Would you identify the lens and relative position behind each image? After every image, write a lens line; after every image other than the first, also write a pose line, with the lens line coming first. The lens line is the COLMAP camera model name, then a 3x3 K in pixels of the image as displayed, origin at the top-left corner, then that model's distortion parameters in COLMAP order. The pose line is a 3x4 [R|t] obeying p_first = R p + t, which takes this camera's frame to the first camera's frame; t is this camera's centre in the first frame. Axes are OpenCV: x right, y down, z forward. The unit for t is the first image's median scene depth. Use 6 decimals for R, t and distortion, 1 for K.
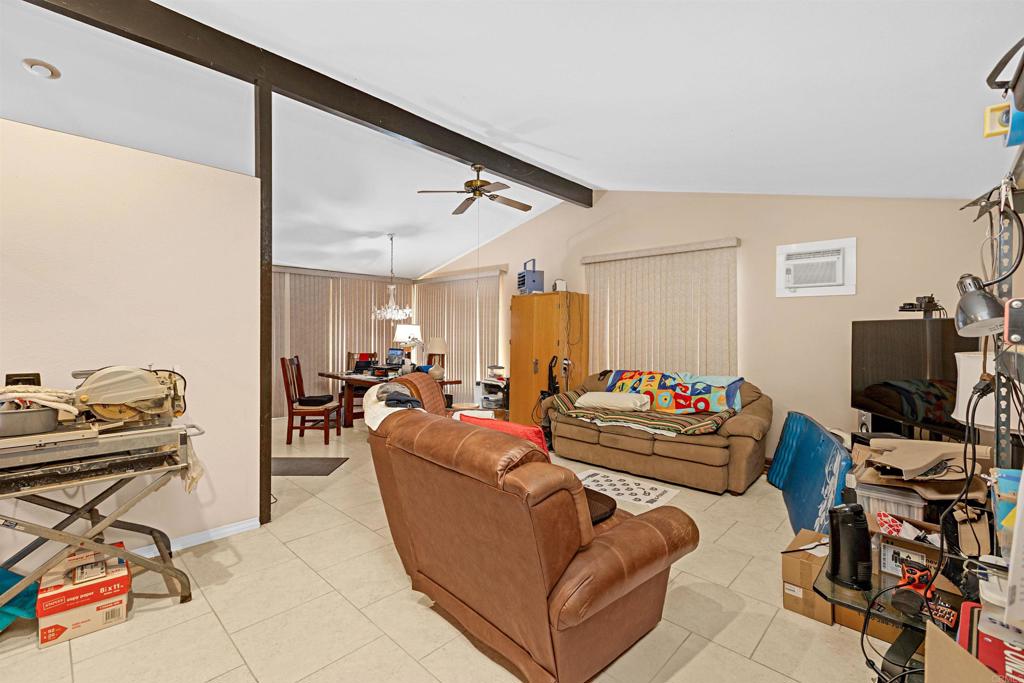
lens RADIAL K [[449.3, 0, 512.3], [0, 449.3, 336.1], [0, 0, 1]] dist [-0.000528, 0.000055]
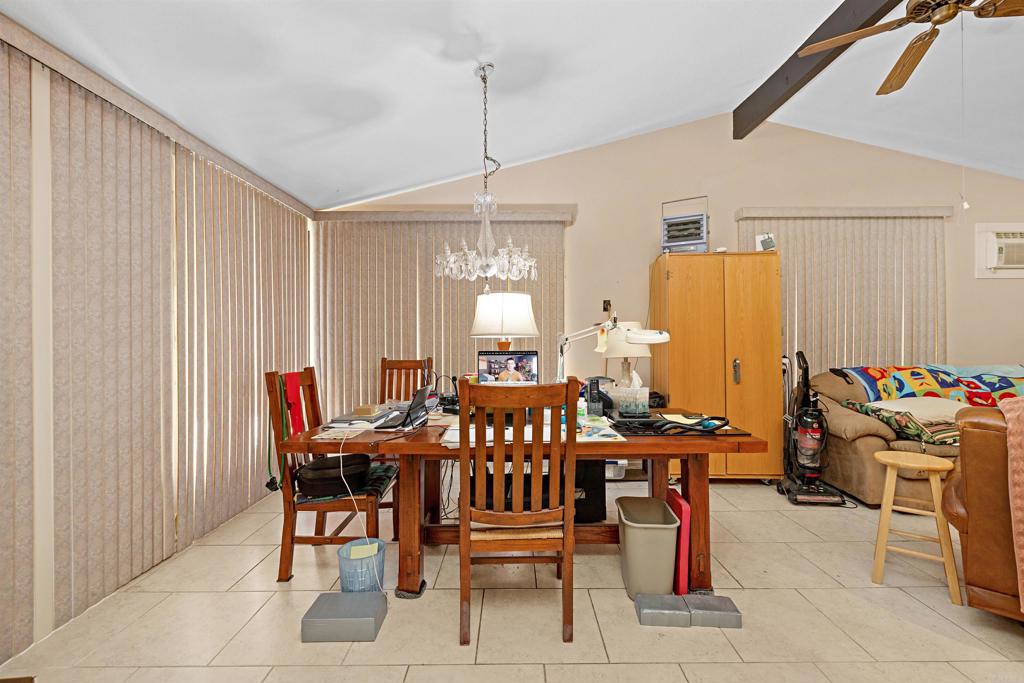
lens RADIAL K [[449.3, 0, 511.9], [0, 449.3, 343.0], [0, 0, 1]] dist [-0.000528, 0.000055]
pose [[0.726077, -0.018824, 0.687356, -0.681255], [0.015588, 0.999819, 0.010915, 0.020974], [-0.687437, 0.002790, 0.726239, 0.892156]]
